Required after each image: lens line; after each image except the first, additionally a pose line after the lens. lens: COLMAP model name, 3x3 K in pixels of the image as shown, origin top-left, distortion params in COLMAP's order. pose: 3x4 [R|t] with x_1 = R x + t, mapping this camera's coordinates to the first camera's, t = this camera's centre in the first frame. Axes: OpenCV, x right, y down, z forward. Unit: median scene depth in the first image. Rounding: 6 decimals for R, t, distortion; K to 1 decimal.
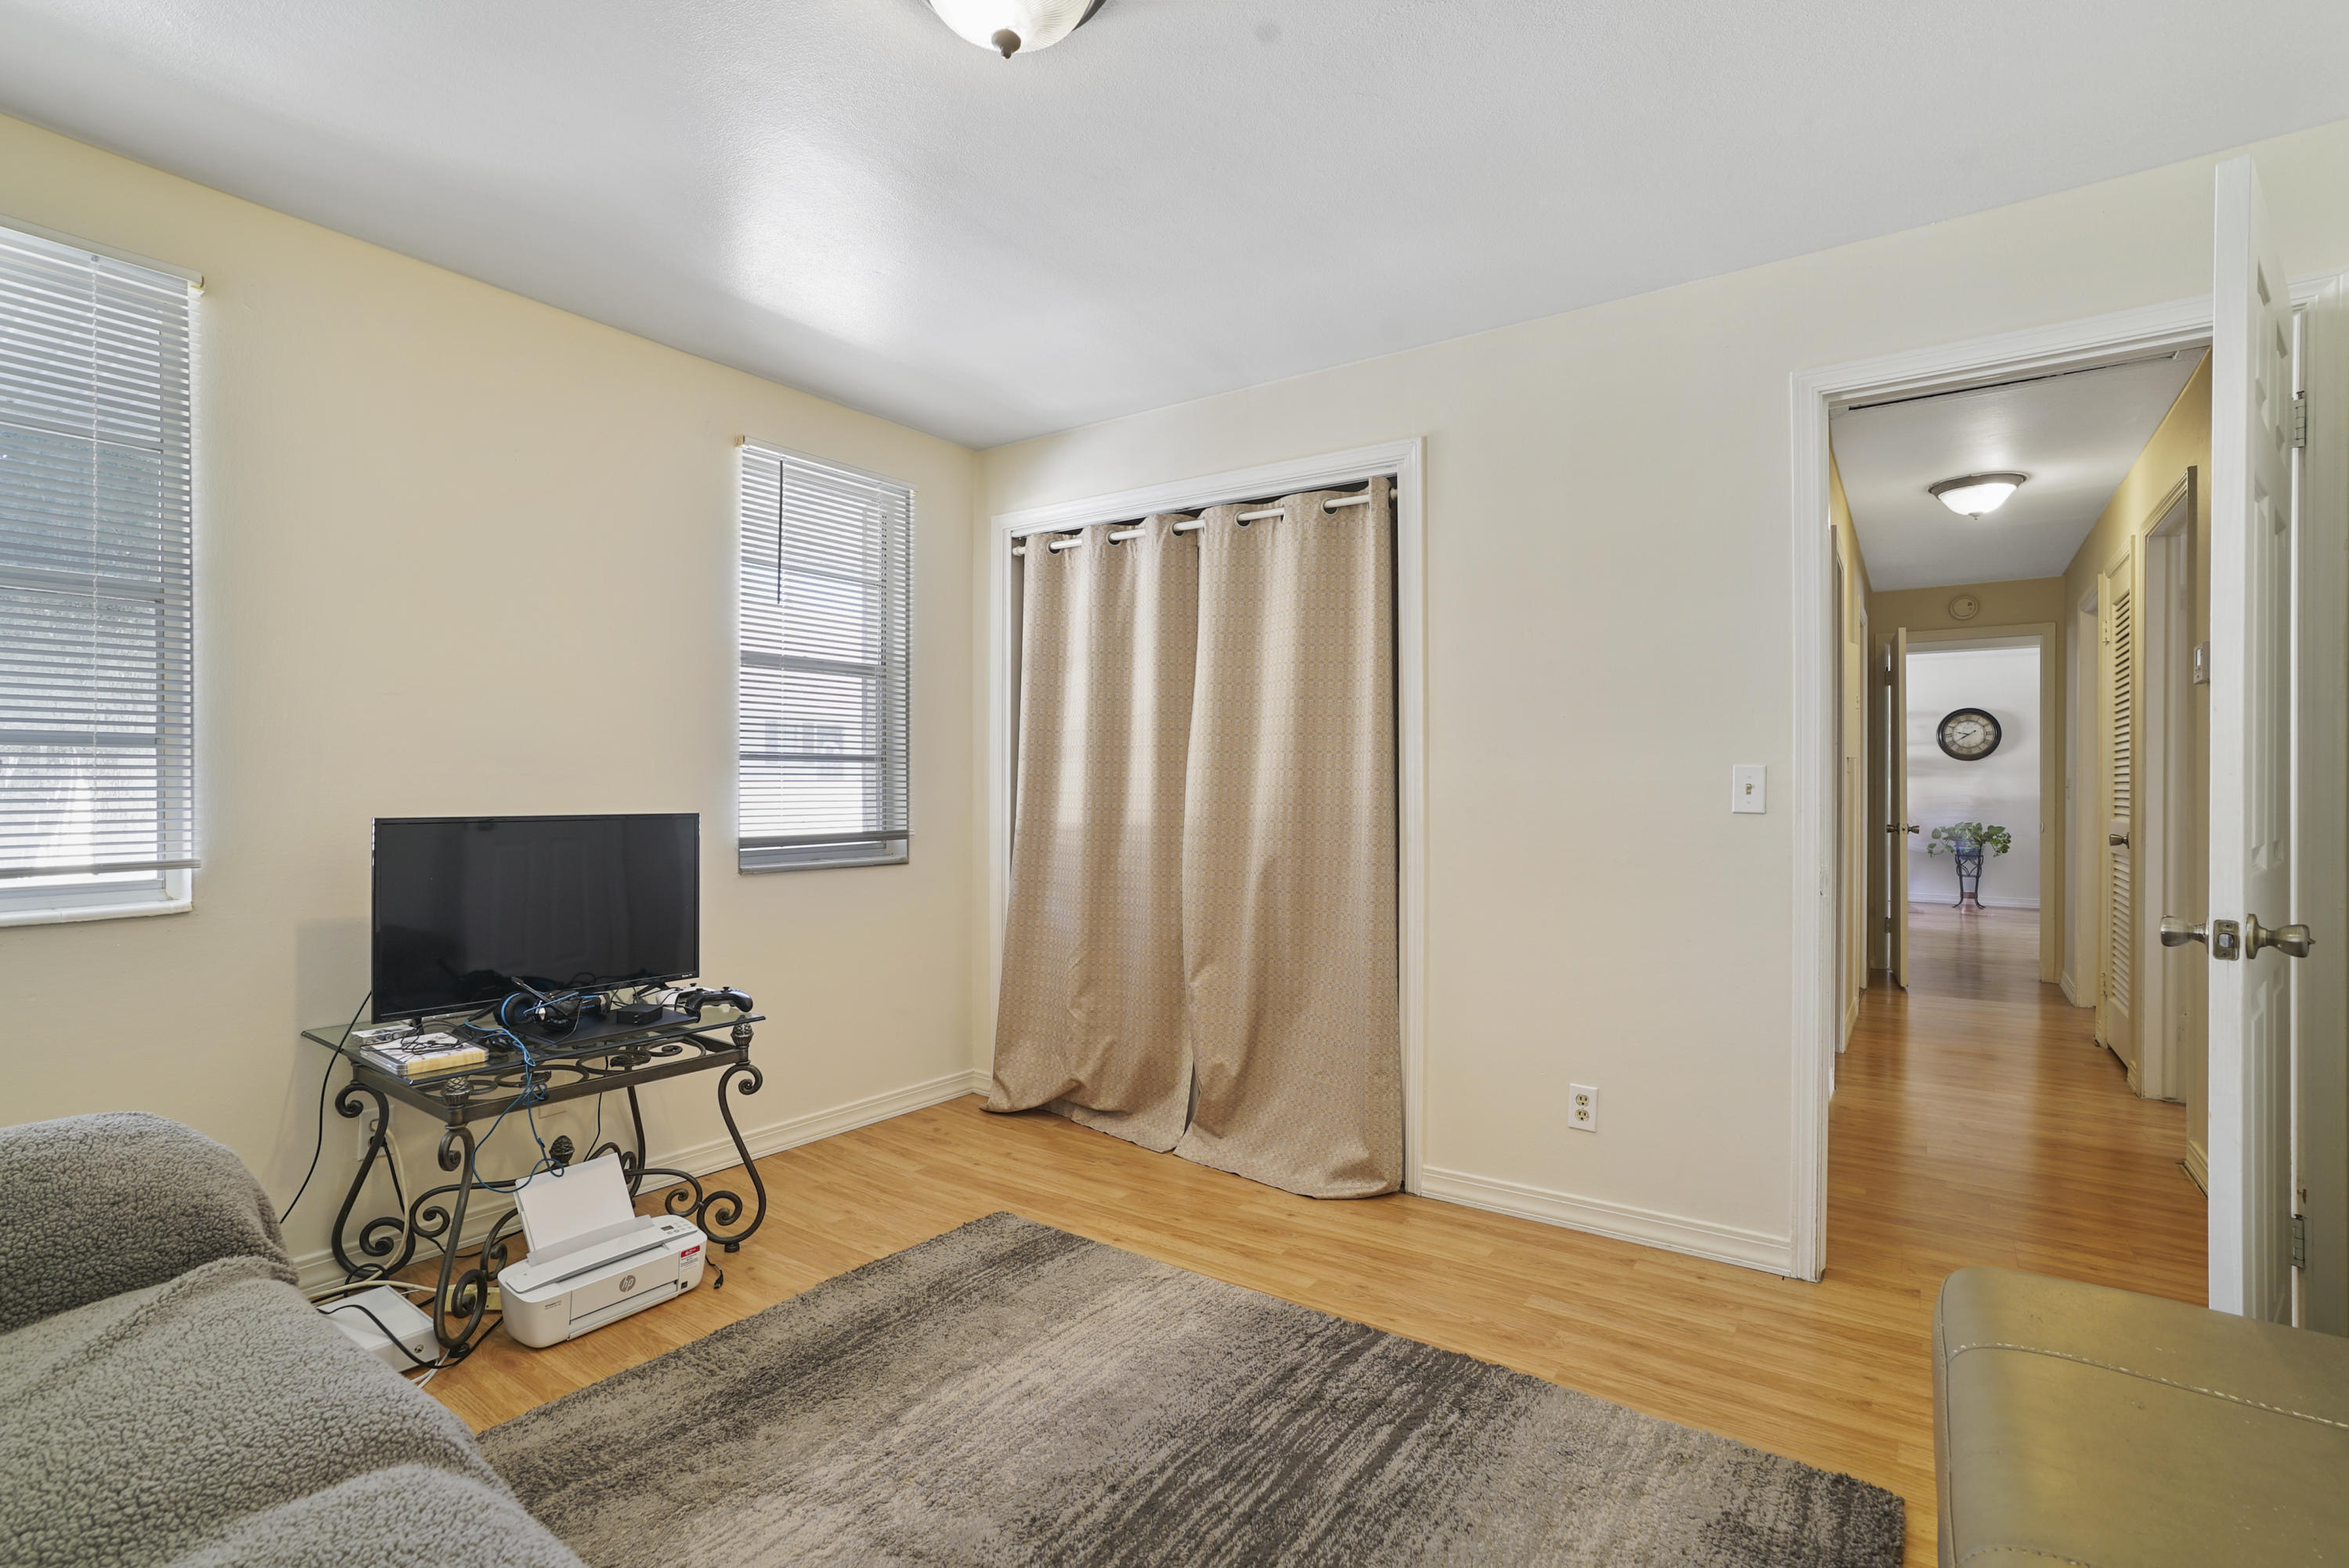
lens RADIAL K [[1089.1, 0, 1159.5], [0, 1089.1, 786.0], [0, 0, 1]] dist [-0.033107, 0.002690]
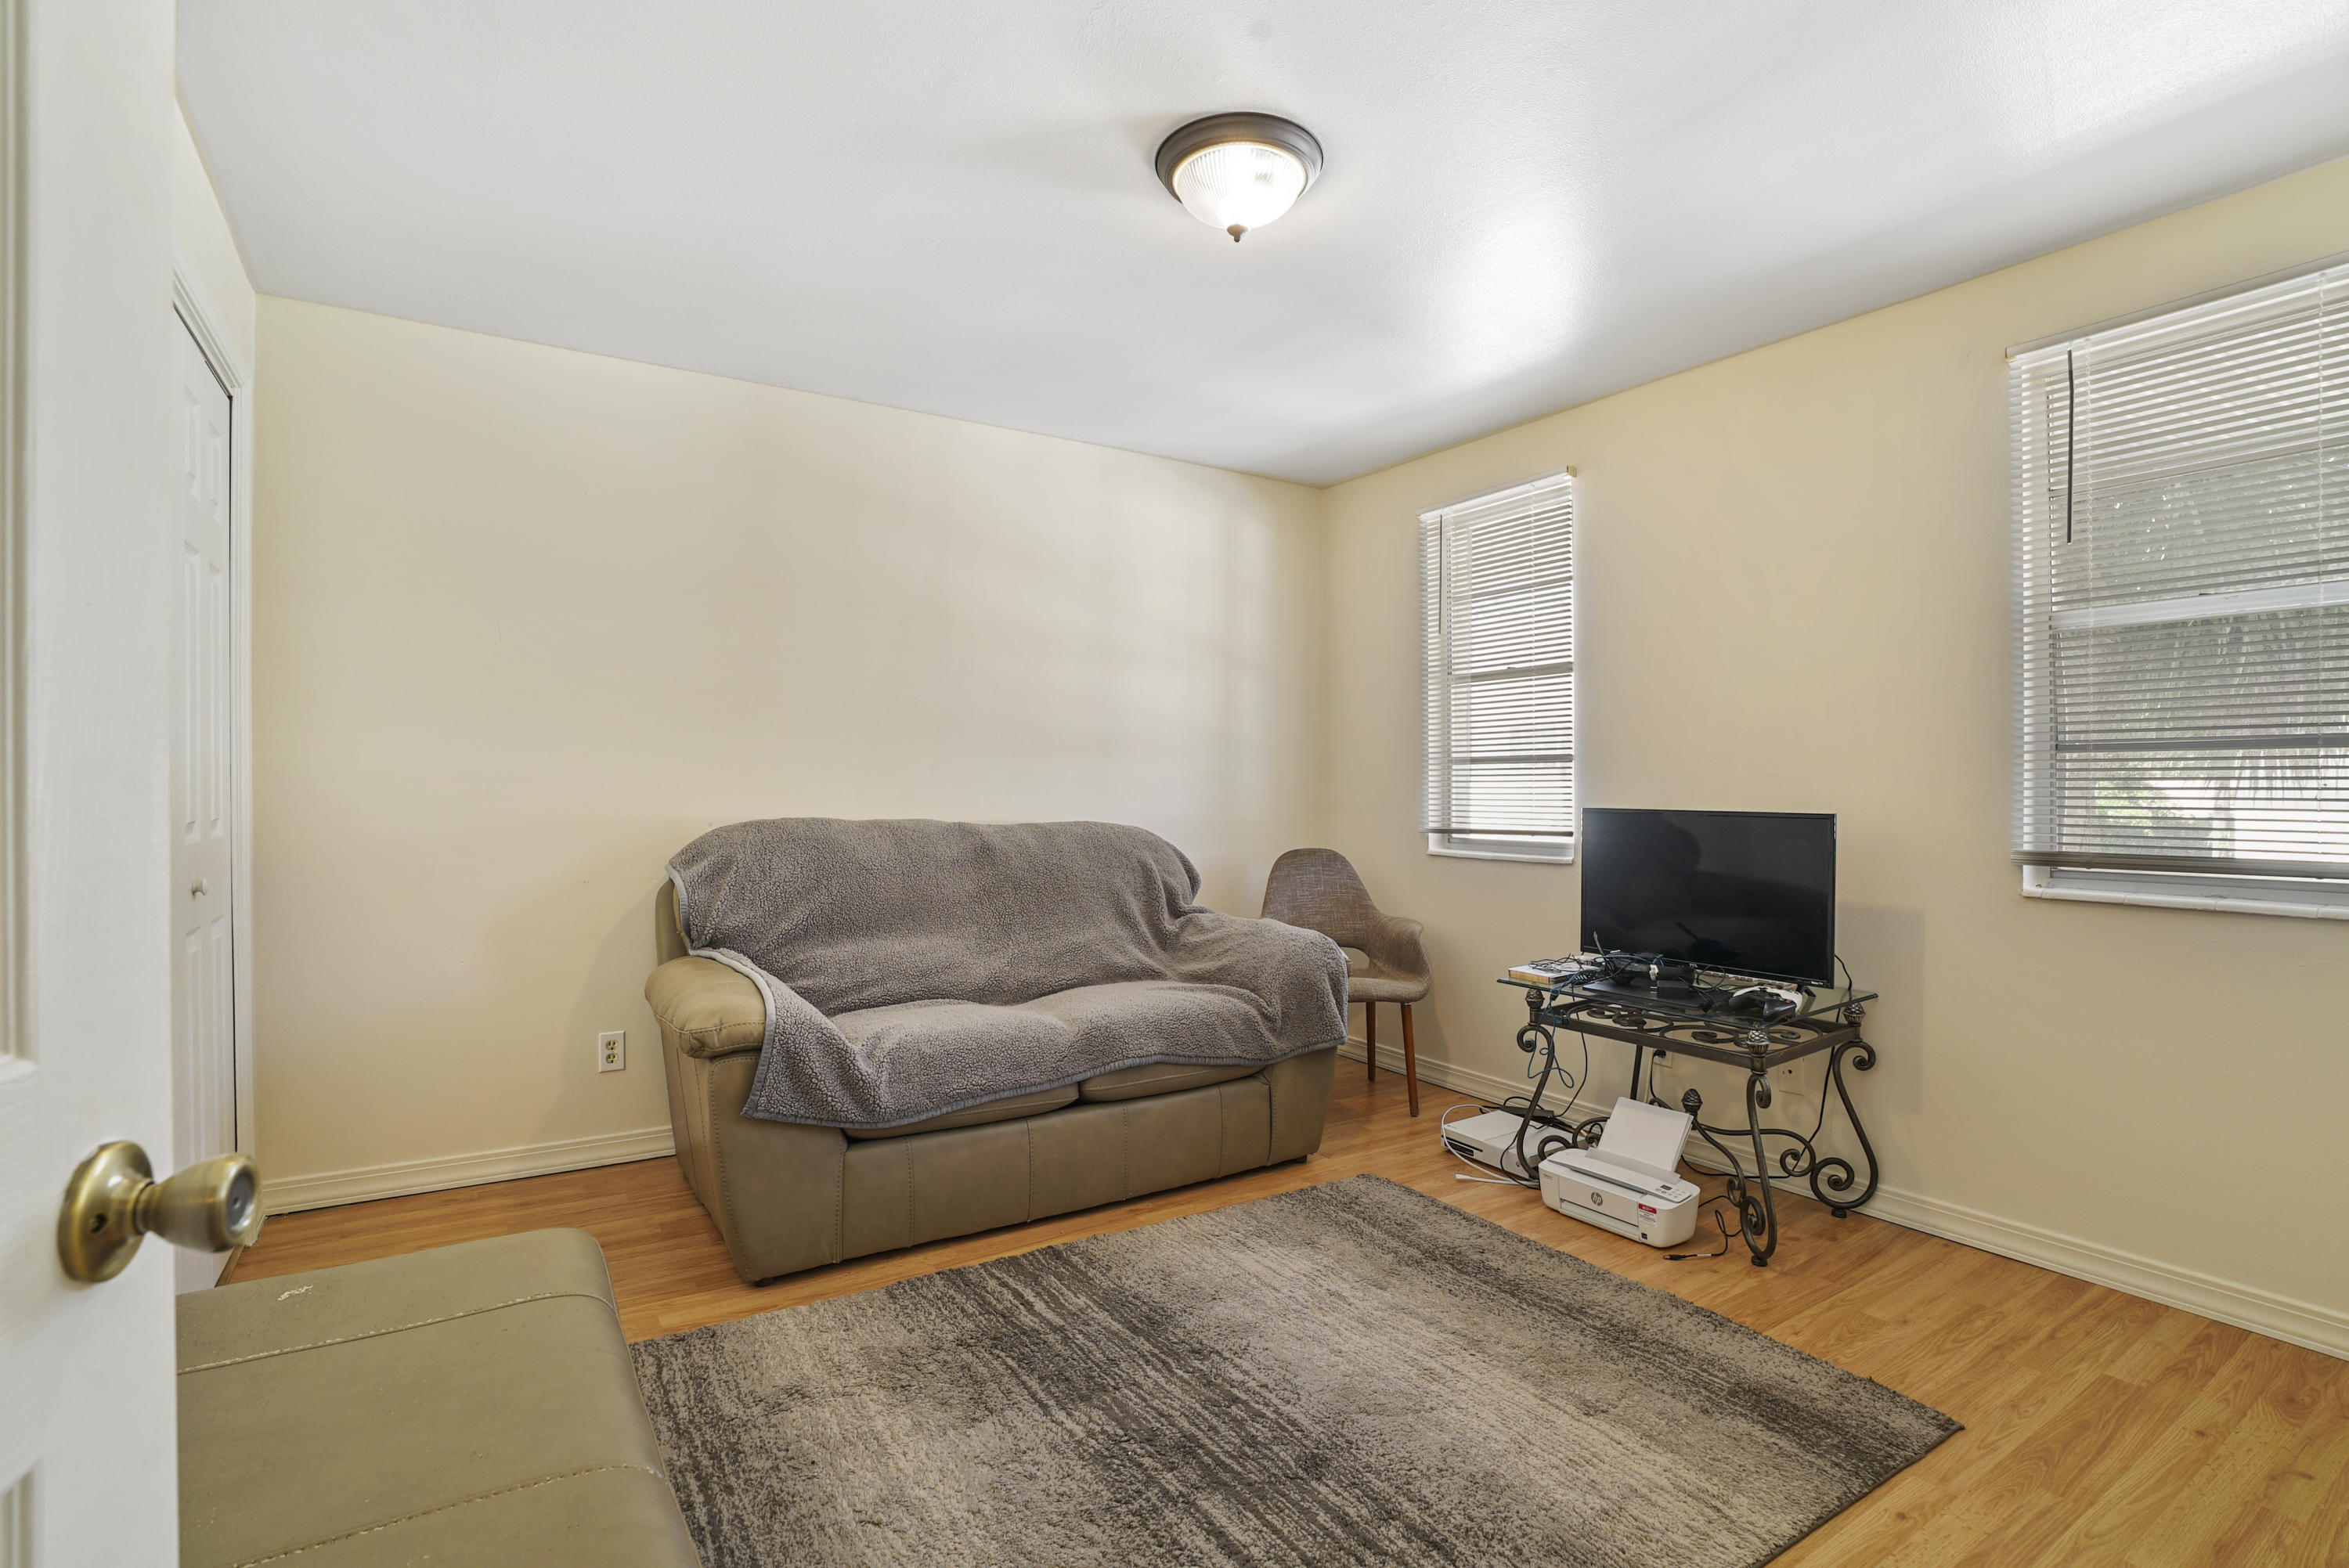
lens RADIAL K [[1089.1, 0, 1158.4], [0, 1089.1, 787.4], [0, 0, 1]] dist [-0.033107, 0.002690]
pose [[-0.365767, -0.003375, -0.930700, 0.773507], [-0.003936, 0.999990, -0.002080, 0.006284], [0.930698, 0.002903, -0.365776, 0.937387]]
